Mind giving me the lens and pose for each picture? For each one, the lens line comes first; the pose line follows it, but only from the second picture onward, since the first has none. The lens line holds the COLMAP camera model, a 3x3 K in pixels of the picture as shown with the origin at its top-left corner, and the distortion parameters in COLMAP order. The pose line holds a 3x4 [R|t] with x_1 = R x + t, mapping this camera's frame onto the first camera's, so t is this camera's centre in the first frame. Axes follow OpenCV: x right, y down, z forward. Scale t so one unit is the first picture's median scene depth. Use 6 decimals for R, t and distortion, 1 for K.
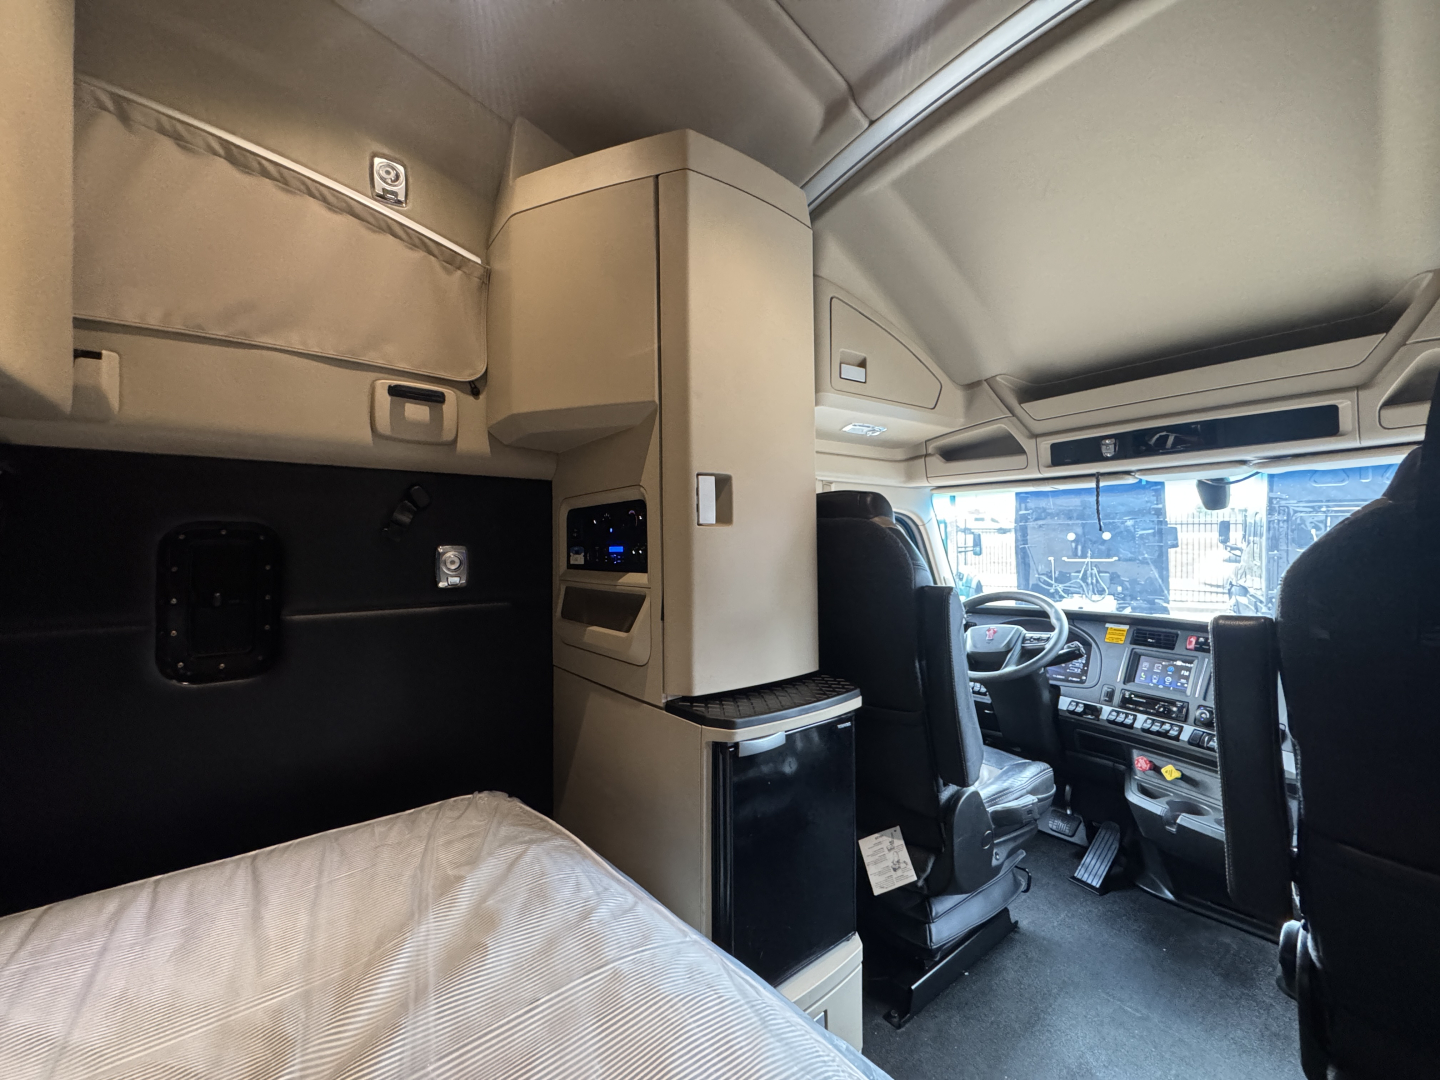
lens RADIAL K [[575.6, 0, 717.7], [0, 575.6, 542.2], [0, 0, 1]] dist [-0.001275, -0.000192]
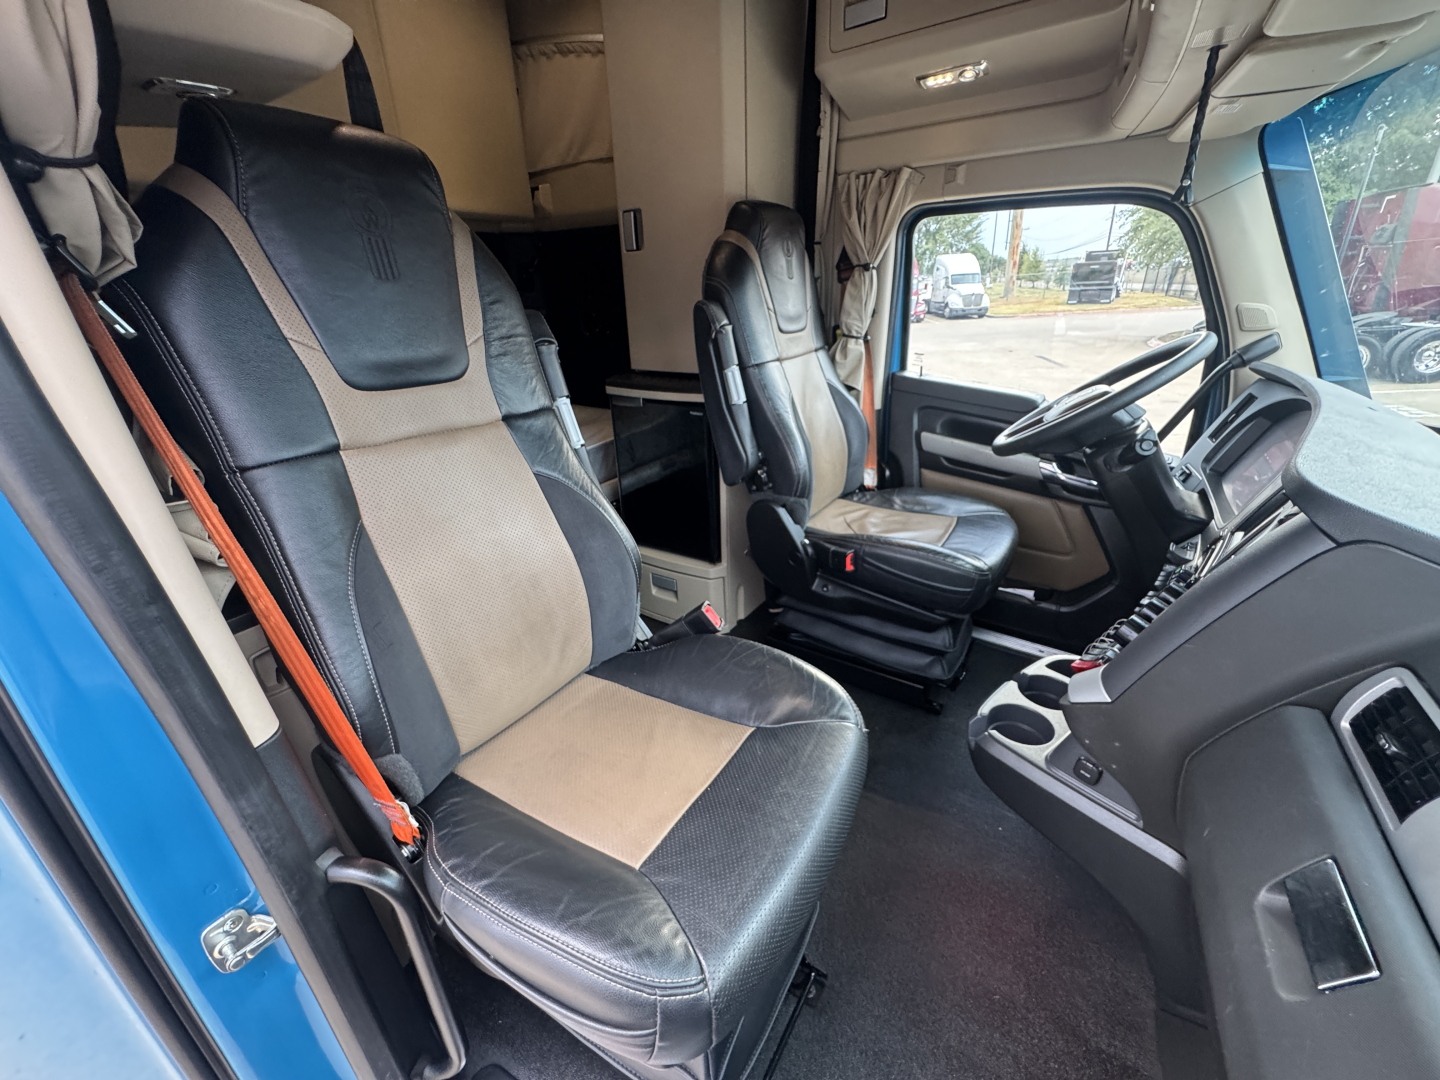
lens RADIAL K [[571.9, 0, 719.8], [0, 571.9, 546.7], [0, 0, 1]] dist [-0.000374, -0.007405]
pose [[0.334395, 0.387817, -0.858940, 1.047909], [0.035922, 0.905499, 0.422824, 0.028603], [0.941748, -0.172245, 0.288864, 0.442088]]
